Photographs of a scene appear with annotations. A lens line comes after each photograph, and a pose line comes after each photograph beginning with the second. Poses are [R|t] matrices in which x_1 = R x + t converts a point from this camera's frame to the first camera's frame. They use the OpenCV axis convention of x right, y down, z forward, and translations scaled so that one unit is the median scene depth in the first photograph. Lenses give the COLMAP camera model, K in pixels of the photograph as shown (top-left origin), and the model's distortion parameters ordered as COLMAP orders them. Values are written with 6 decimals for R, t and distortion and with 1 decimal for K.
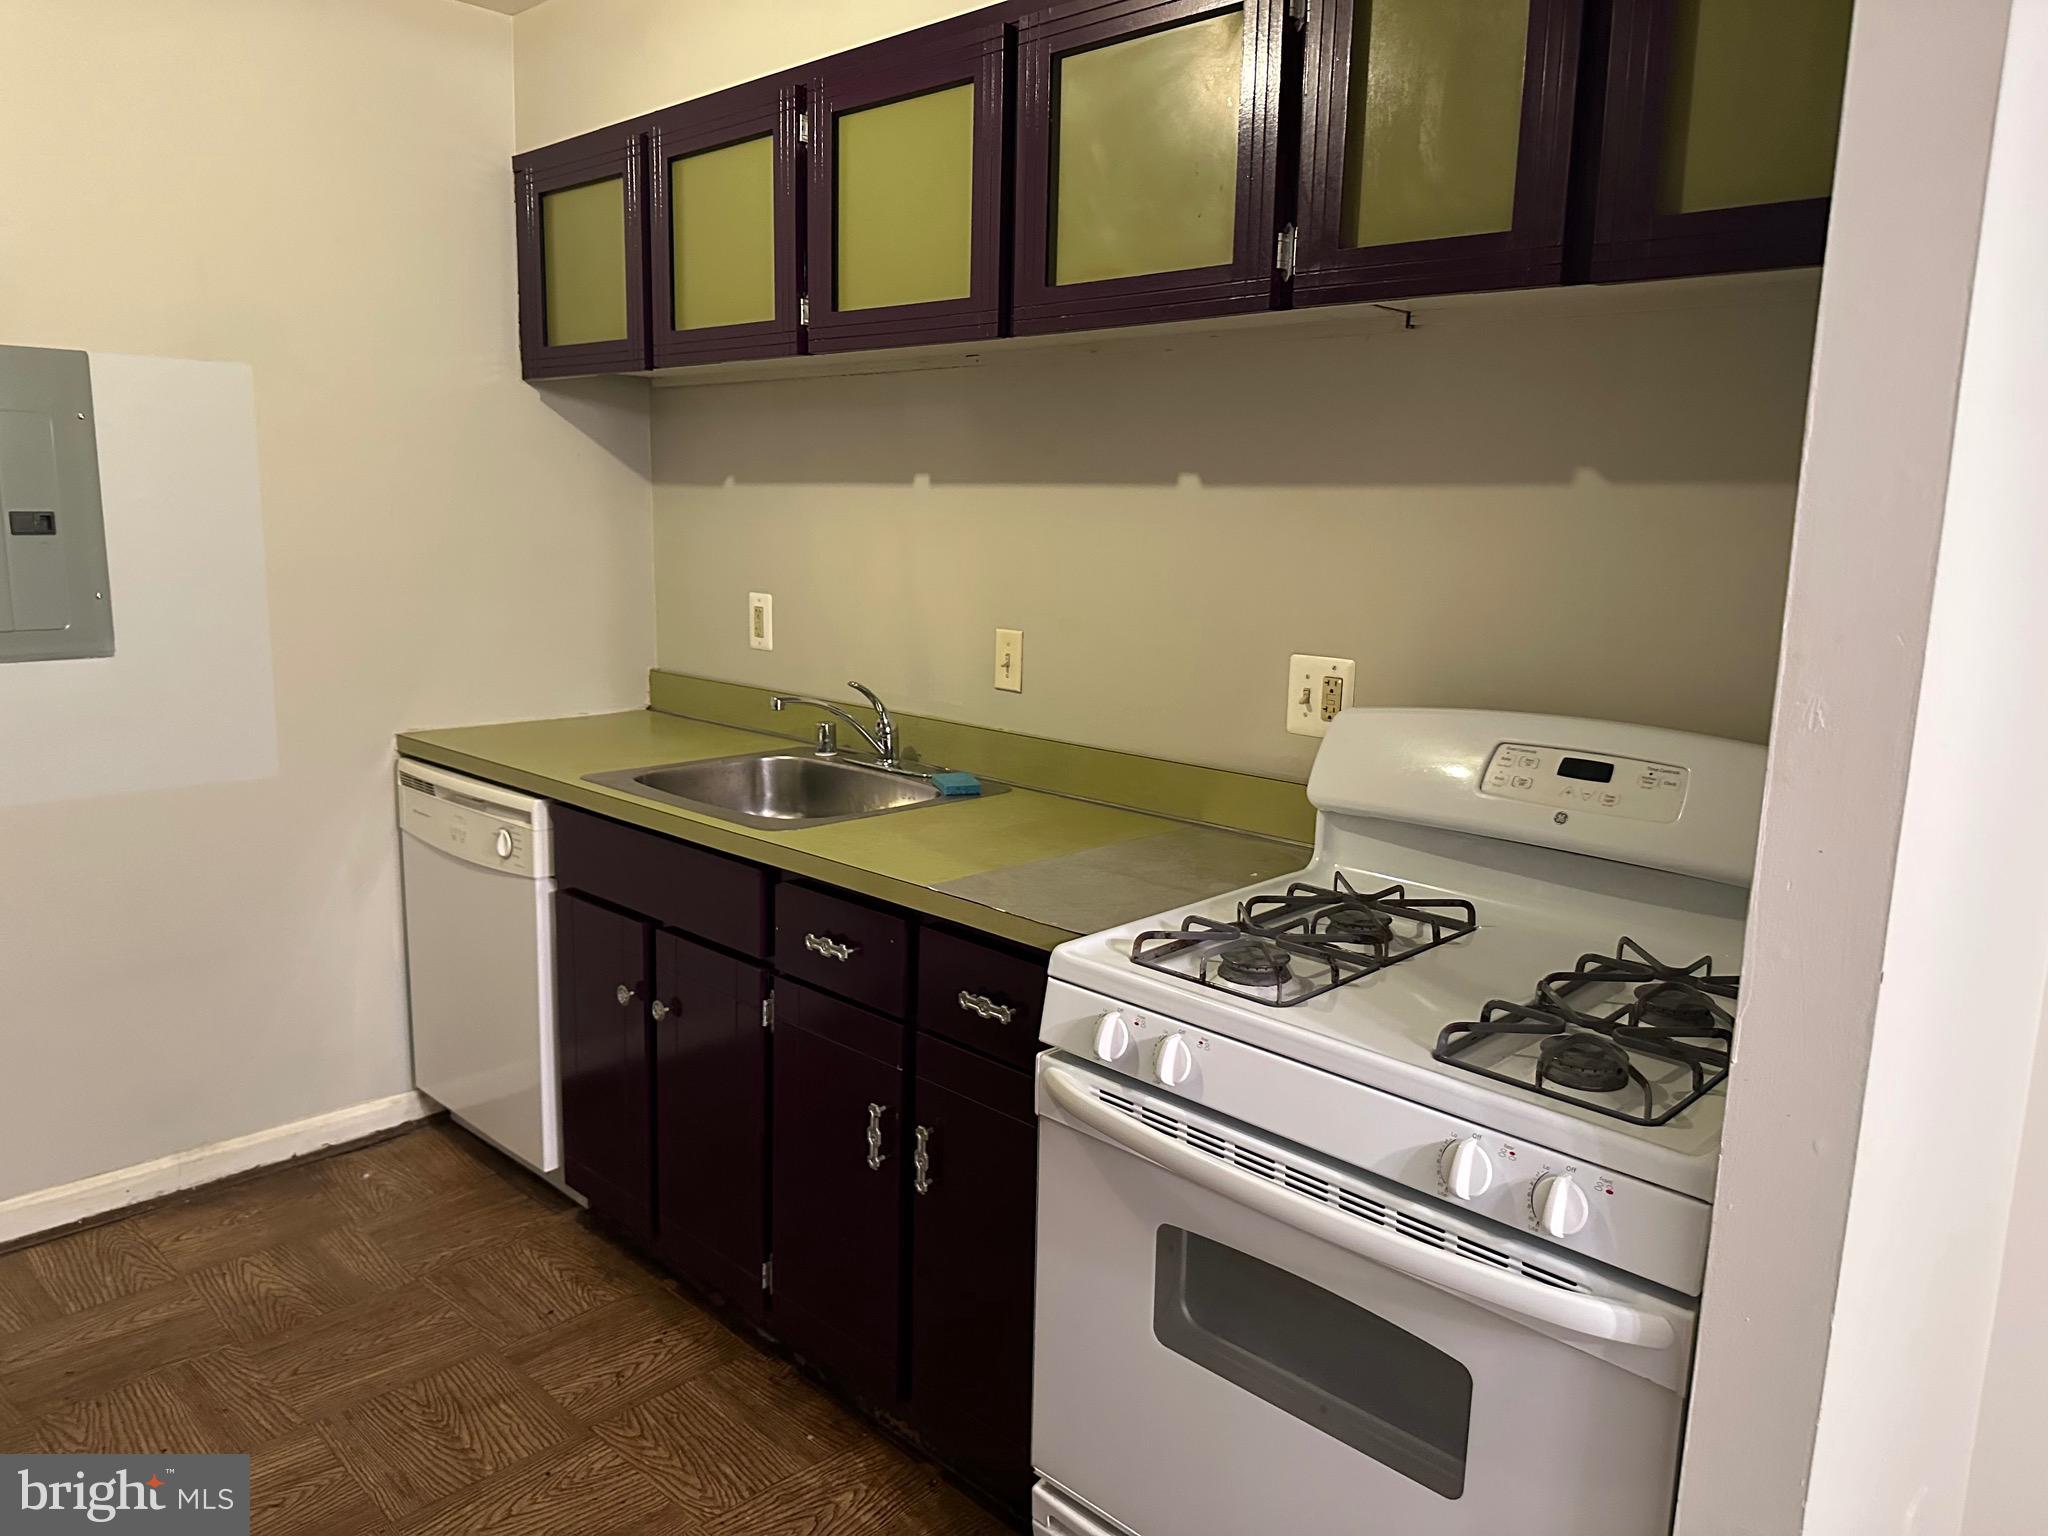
lens RADIAL K [[1445.1, 0, 1024.0], [0, 1445.1, 768.0], [0, 0, 1]] dist [0.073142, -0.096738]
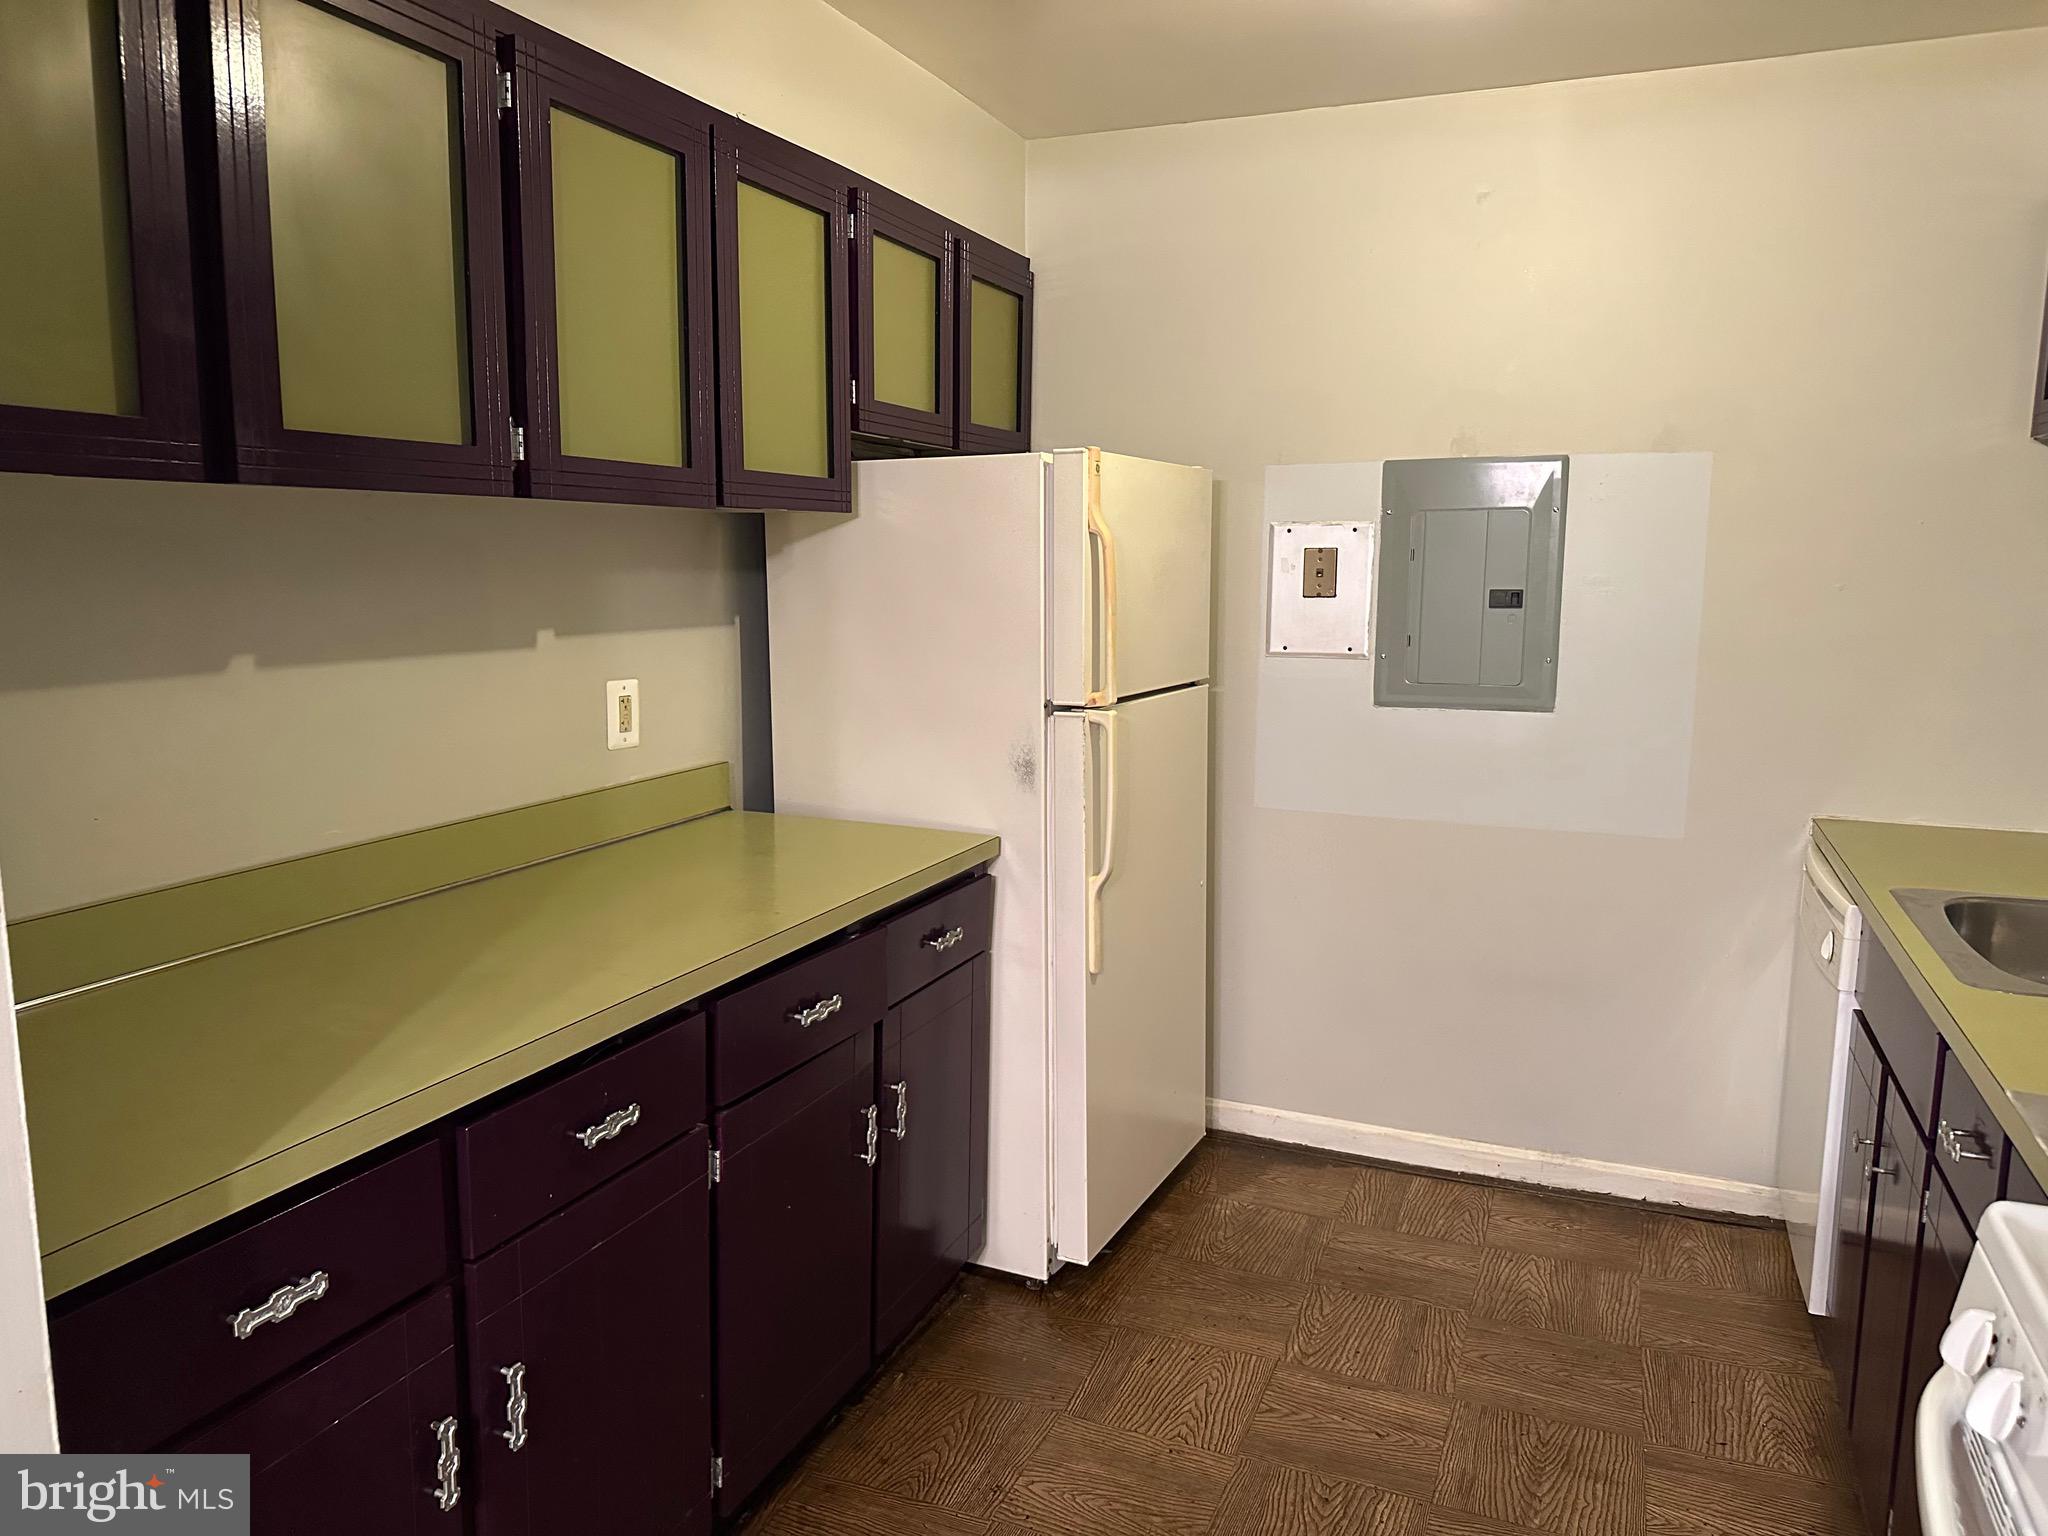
lens RADIAL K [[1445.1, 0, 1024.0], [0, 1445.1, 768.0], [0, 0, 1]] dist [0.073142, -0.096738]
pose [[0.372275, 0.112499, -0.921279, 0.307009], [-0.161869, 0.985284, 0.054906, -0.028768], [0.913898, 0.128686, 0.385006, 0.174430]]
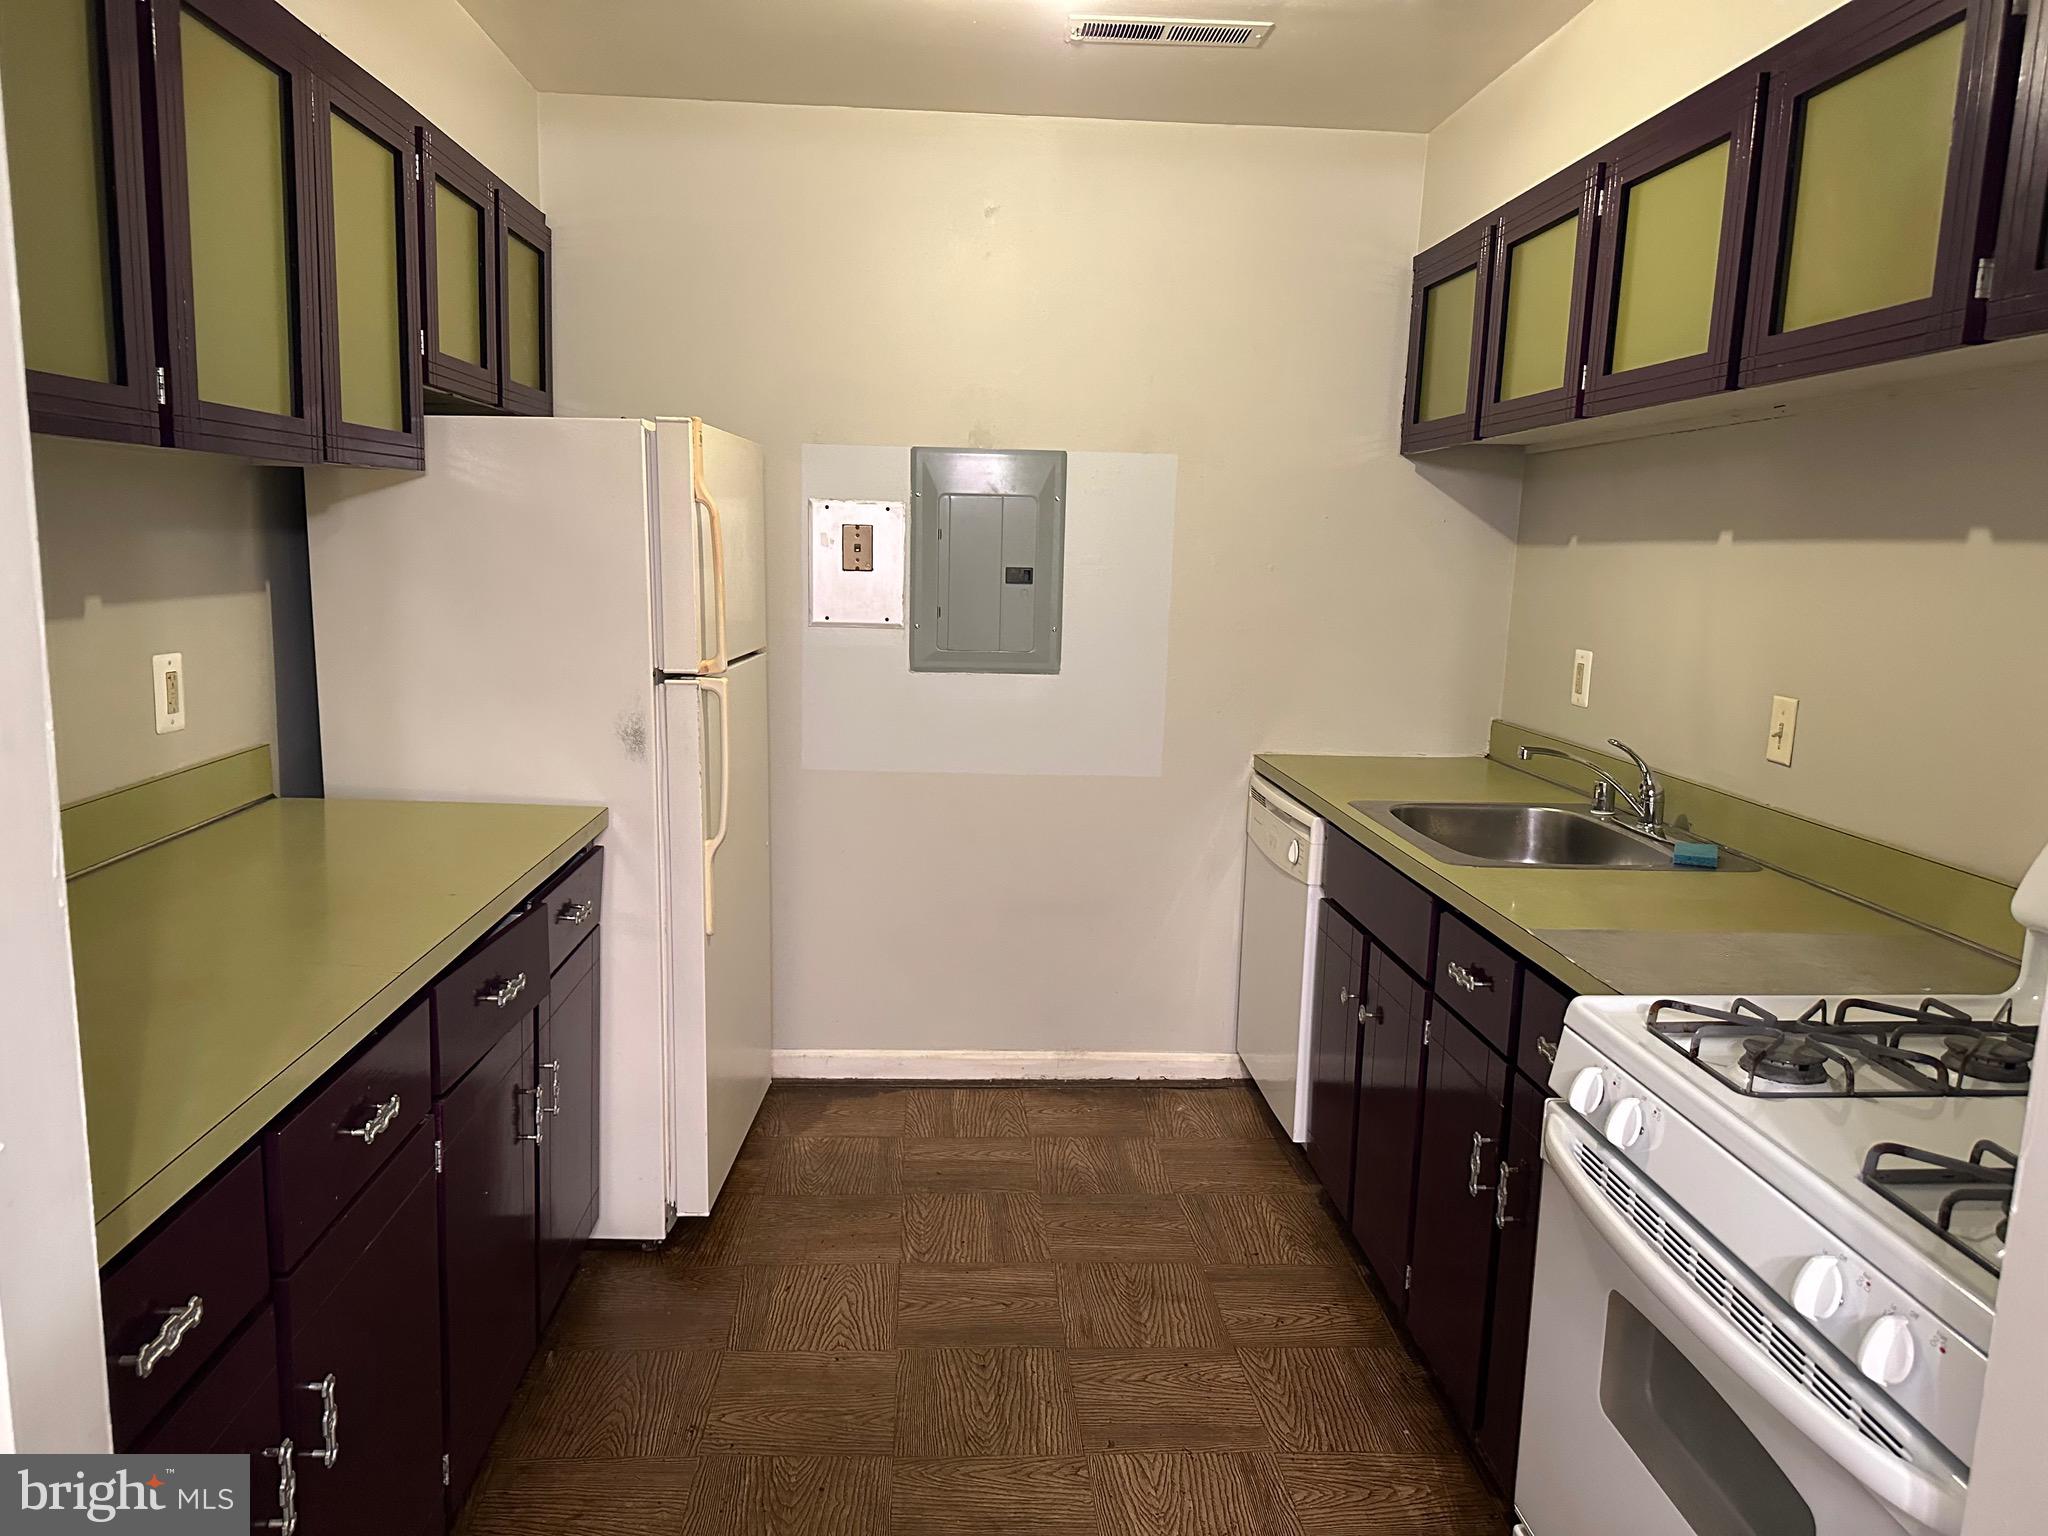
lens RADIAL K [[1424.1, 0, 1015.6], [0, 1424.1, 783.2], [0, 0, 1]] dist [0.123637, -0.234294]
pose [[0.739546, 0.109350, -0.664164, 0.245855], [-0.130656, 0.991269, 0.017720, 0.006191], [0.660303, 0.073672, 0.747377, -0.009404]]
